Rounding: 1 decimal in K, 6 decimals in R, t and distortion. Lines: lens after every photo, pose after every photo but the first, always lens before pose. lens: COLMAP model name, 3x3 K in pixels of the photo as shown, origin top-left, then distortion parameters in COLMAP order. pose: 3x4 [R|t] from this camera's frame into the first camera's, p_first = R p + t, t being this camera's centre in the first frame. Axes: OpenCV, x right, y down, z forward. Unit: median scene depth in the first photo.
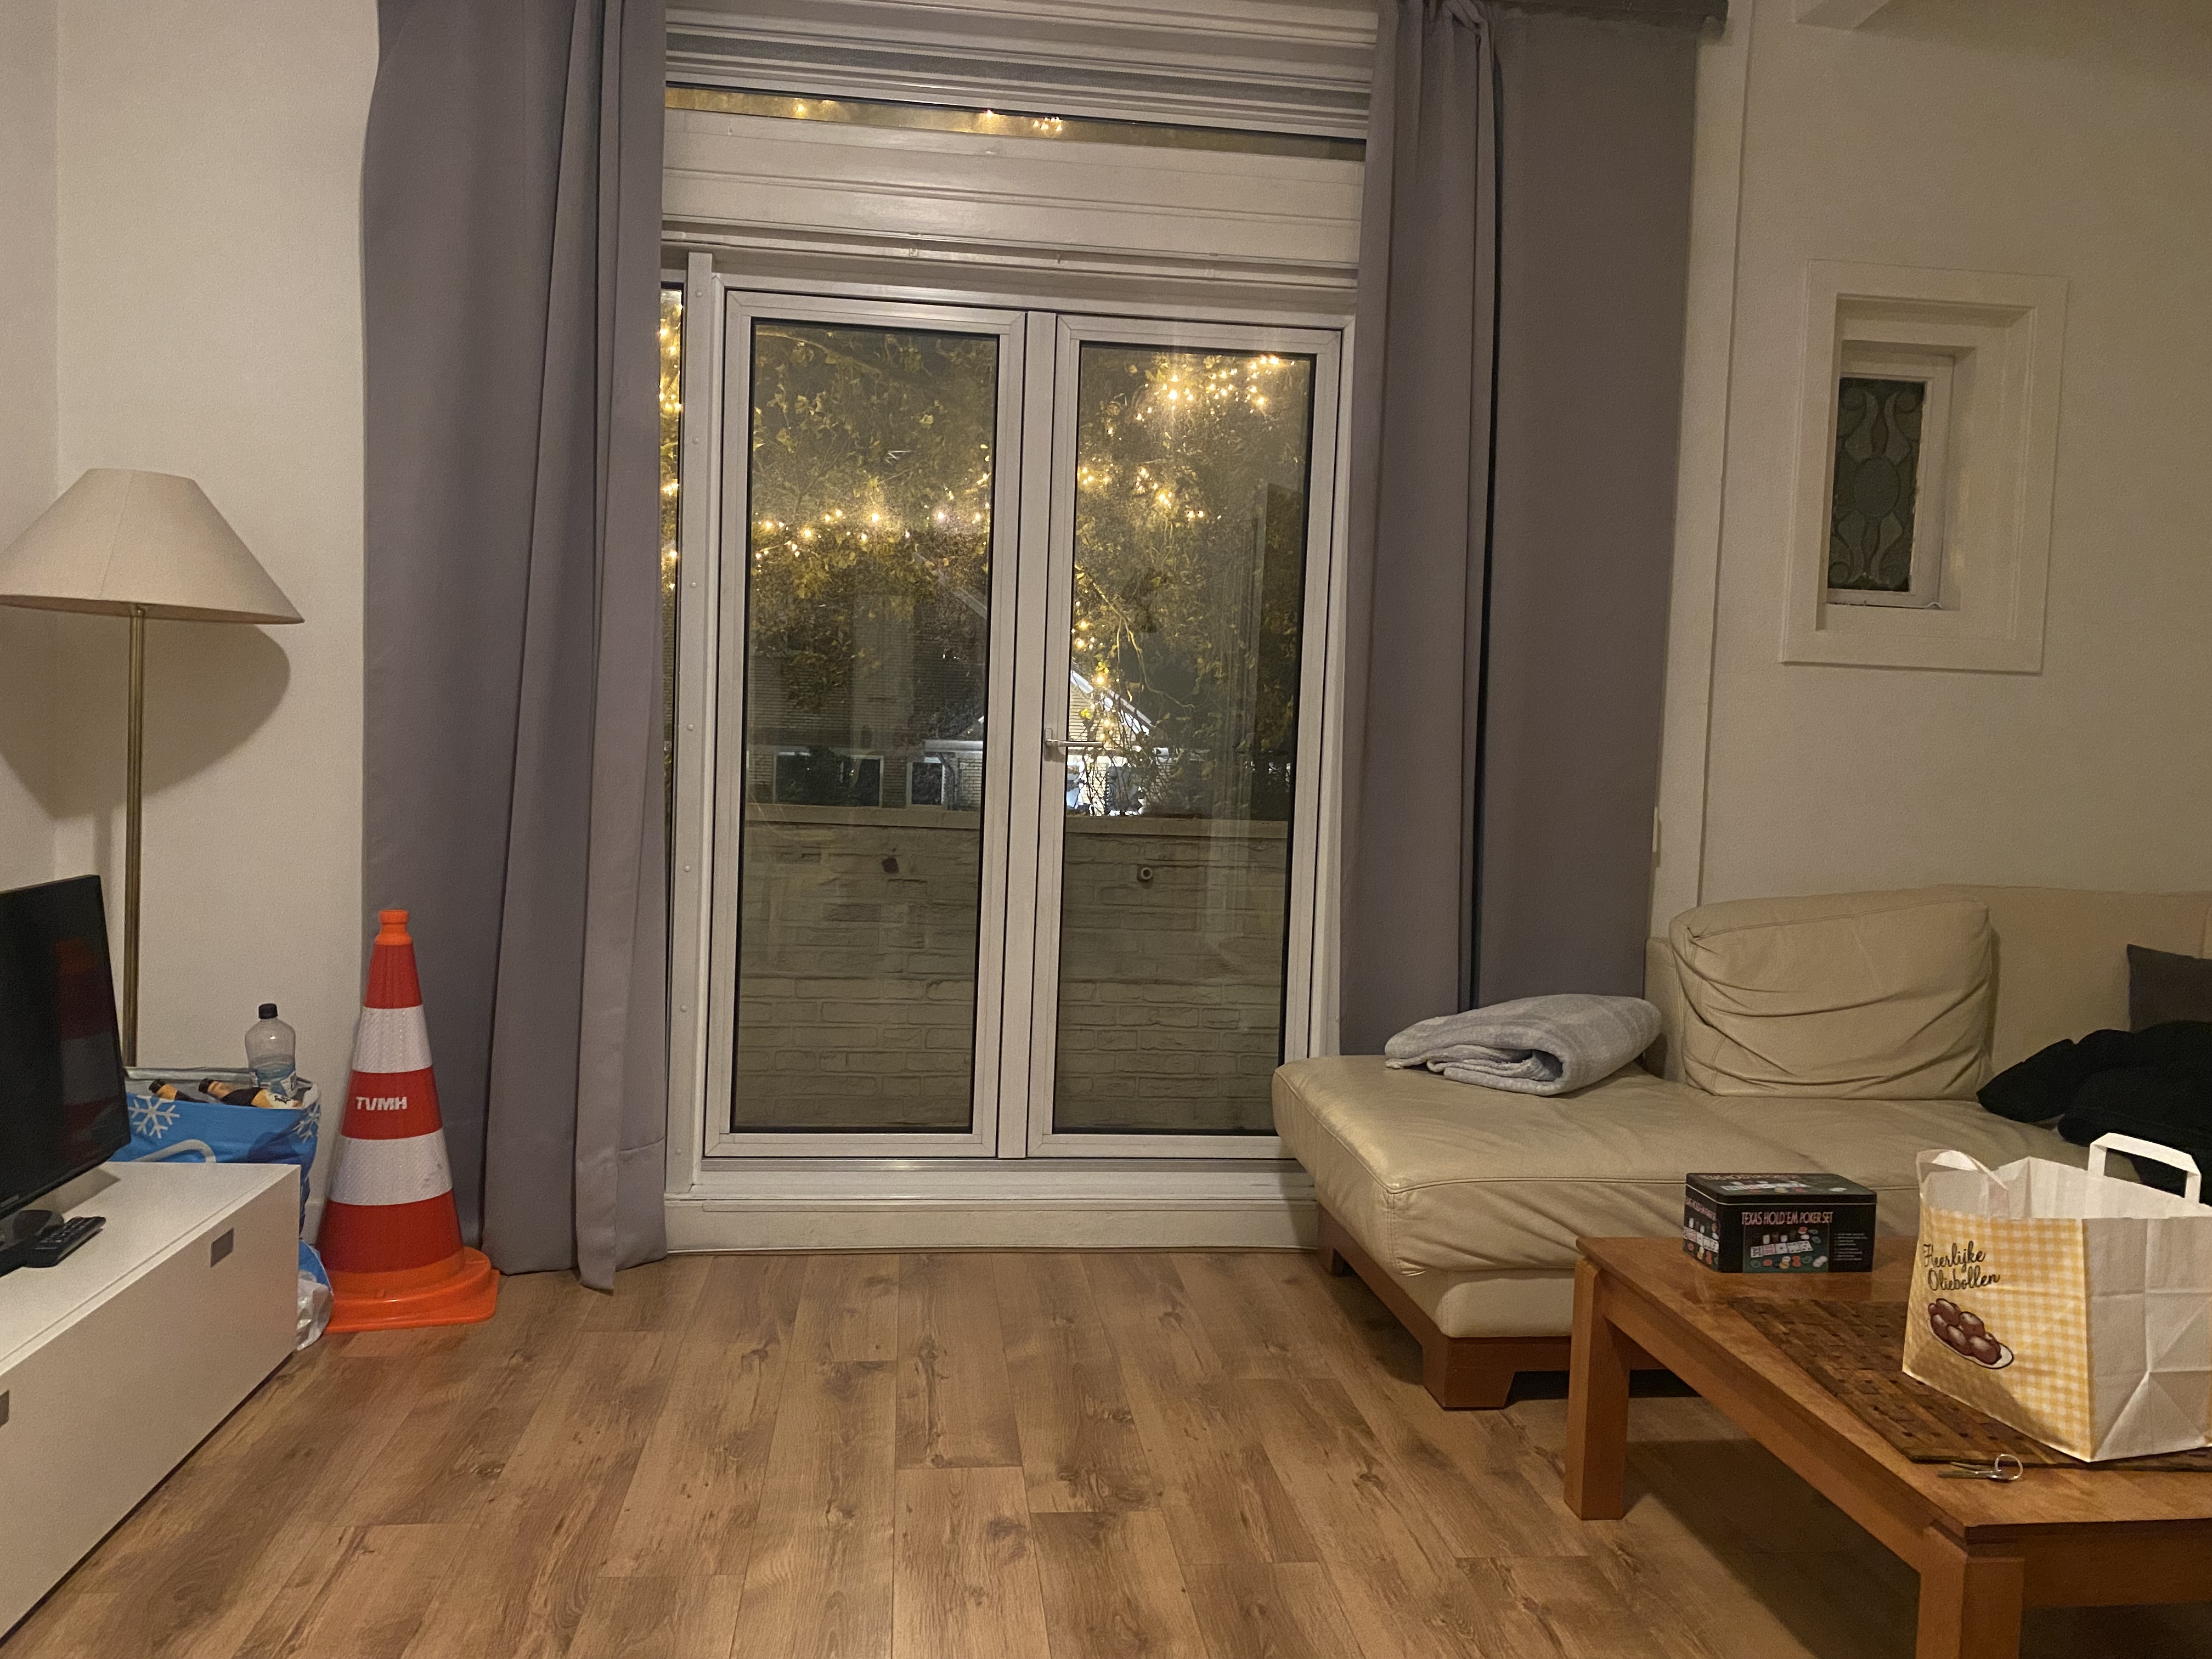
lens RADIAL K [[1684.6, 0, 1106.0], [0, 1684.6, 829.5], [0, 0, 1]] dist [-0.008393, -0.002971]
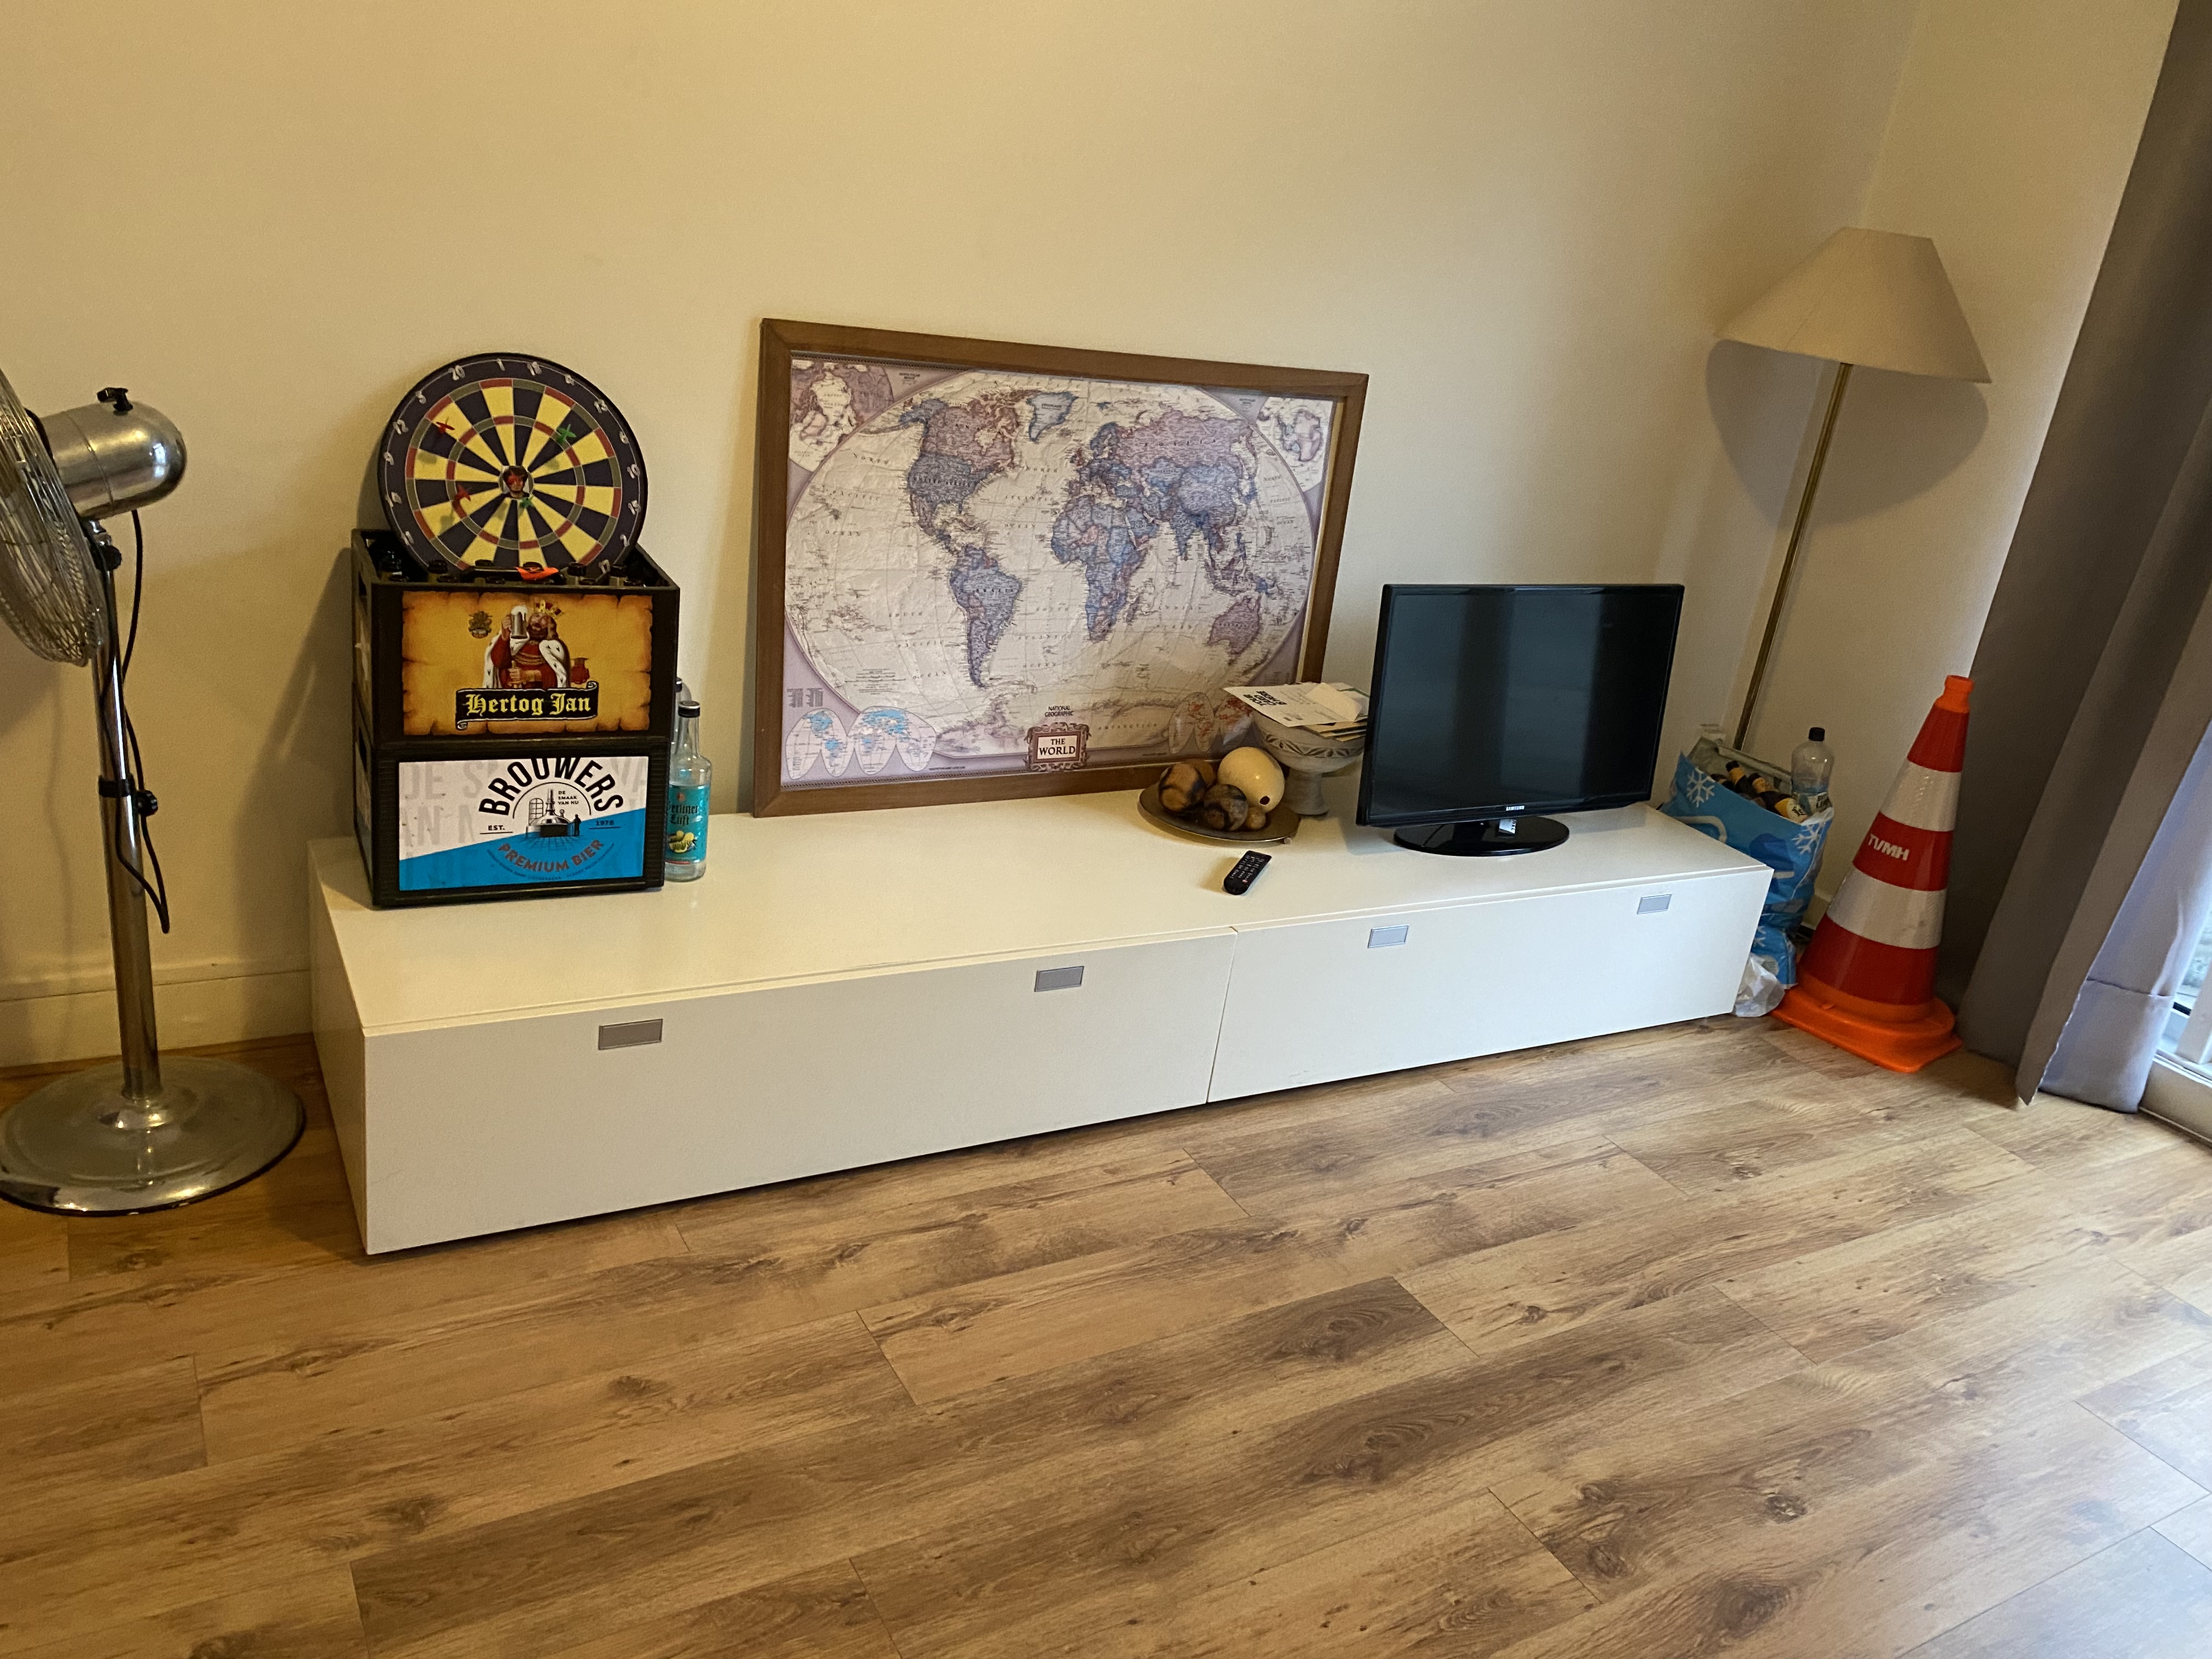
lens RADIAL K [[1684.6, 0, 1106.0], [0, 1684.6, 829.5], [0, 0, 1]] dist [-0.008393, -0.002971]
pose [[0.383794, 0.349217, -0.854839, 0.322951], [-0.169771, 0.936638, 0.306411, -0.102828], [0.907678, 0.027529, 0.418763, 0.097569]]
